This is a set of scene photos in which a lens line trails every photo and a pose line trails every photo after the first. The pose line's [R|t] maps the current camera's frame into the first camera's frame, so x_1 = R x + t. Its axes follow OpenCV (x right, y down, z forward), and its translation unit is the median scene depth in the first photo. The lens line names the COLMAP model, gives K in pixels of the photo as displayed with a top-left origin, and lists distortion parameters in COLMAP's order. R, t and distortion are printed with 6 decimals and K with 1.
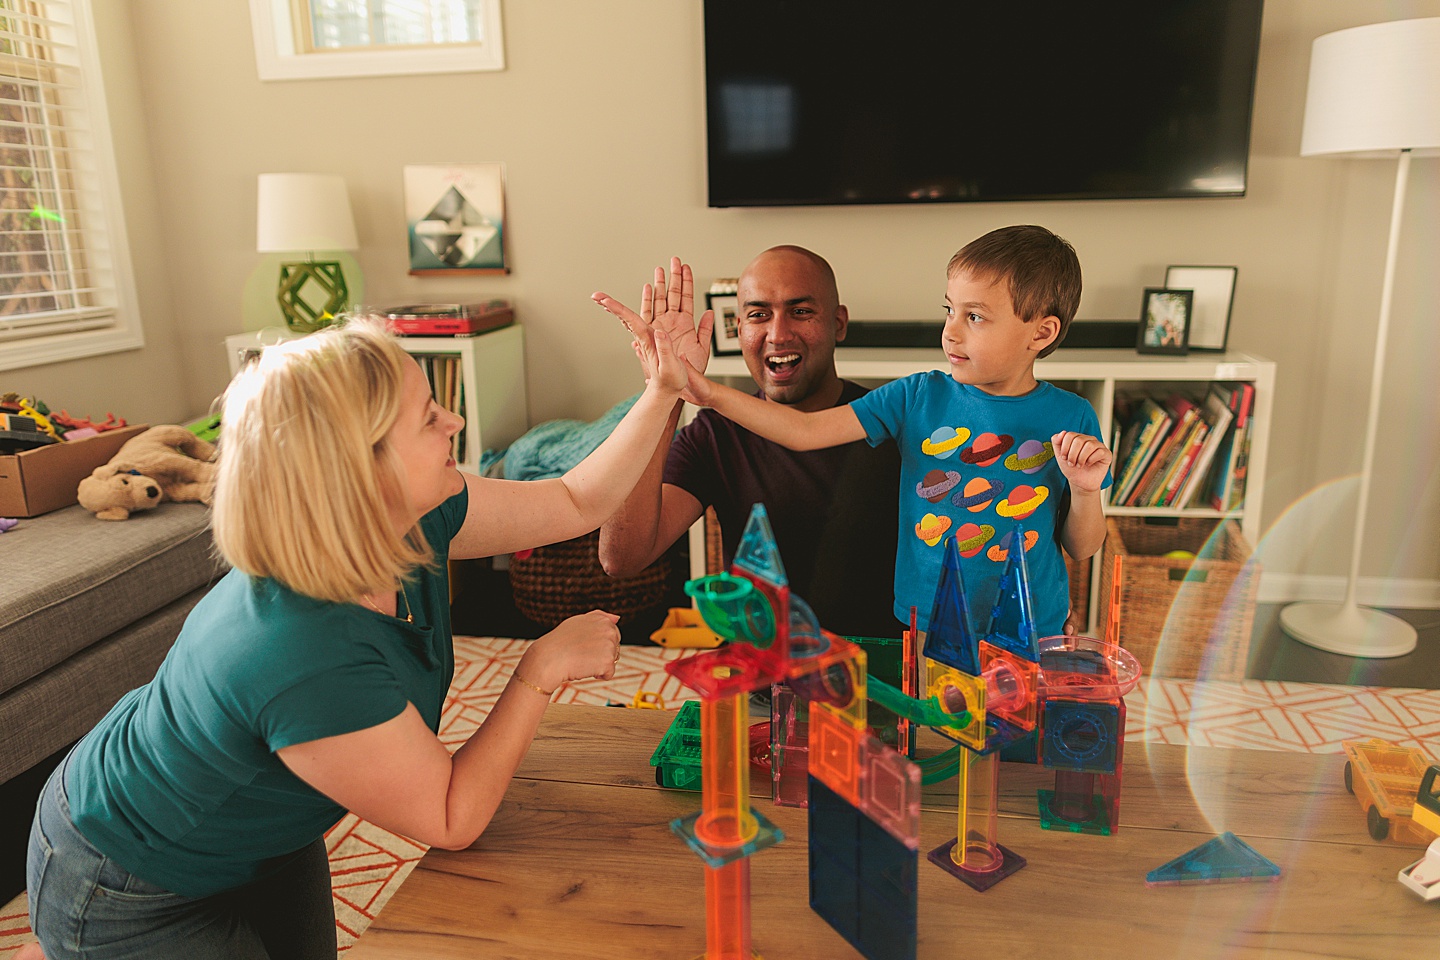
lens RADIAL K [[1058.9, 0, 723.6], [0, 1058.9, 503.9], [0, 0, 1]] dist [-0.002286, 0.003287]
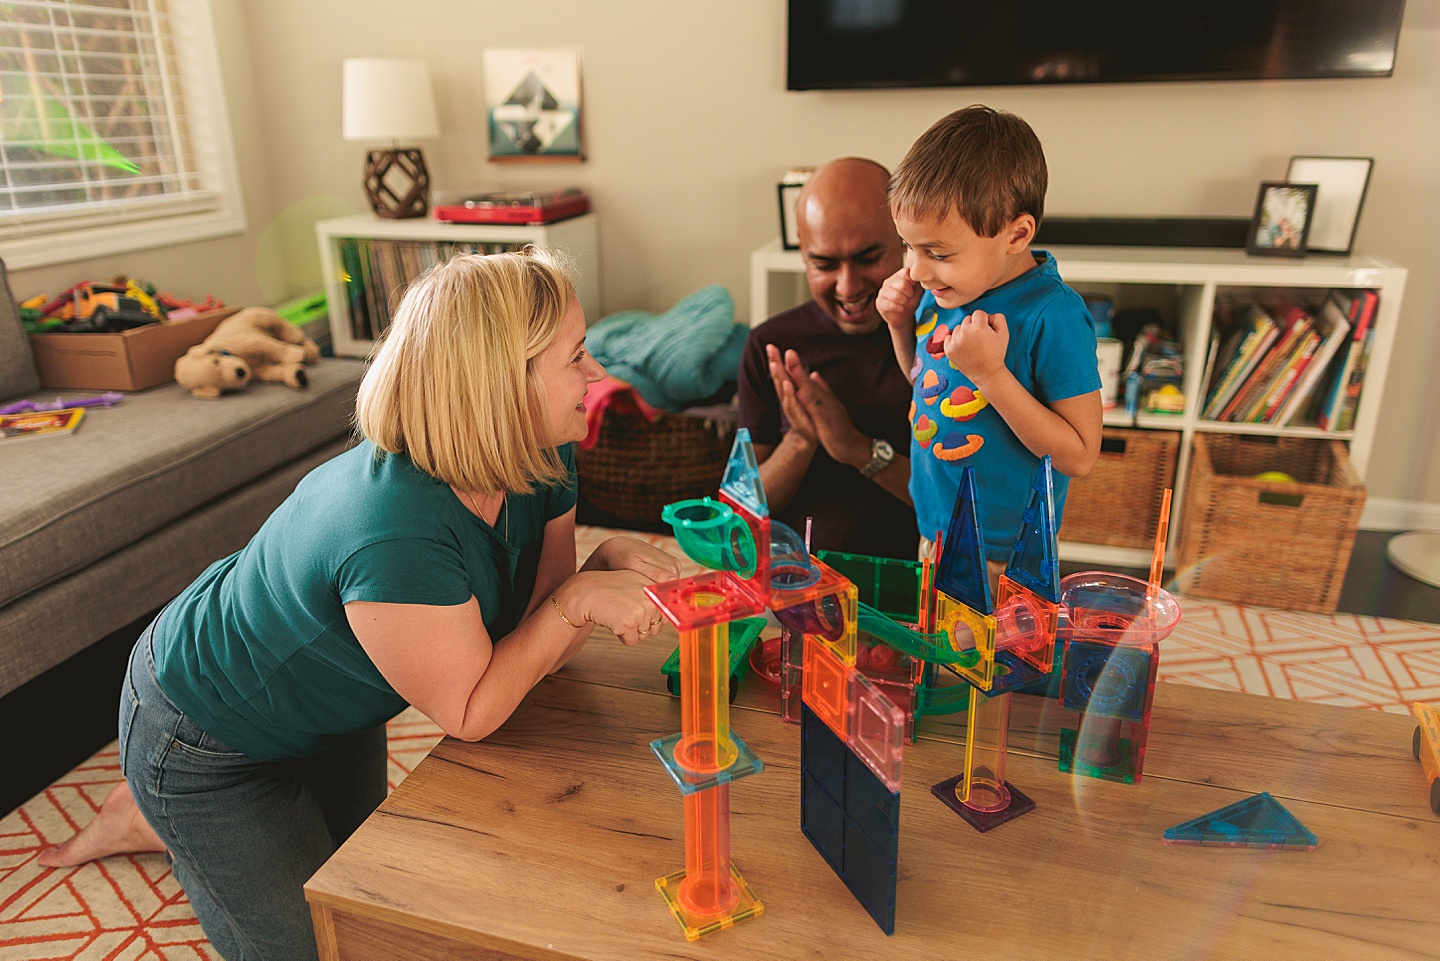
lens RADIAL K [[1010.7, 0, 720.0], [0, 1010.7, 480.5], [0, 0, 1]] dist [0.000161, -0.004563]
pose [[0.988816, 0.049883, -0.140550, 0.081075], [-0.034979, 0.993688, 0.106586, -0.027989], [0.144980, -0.100477, 0.984320, 0.061033]]
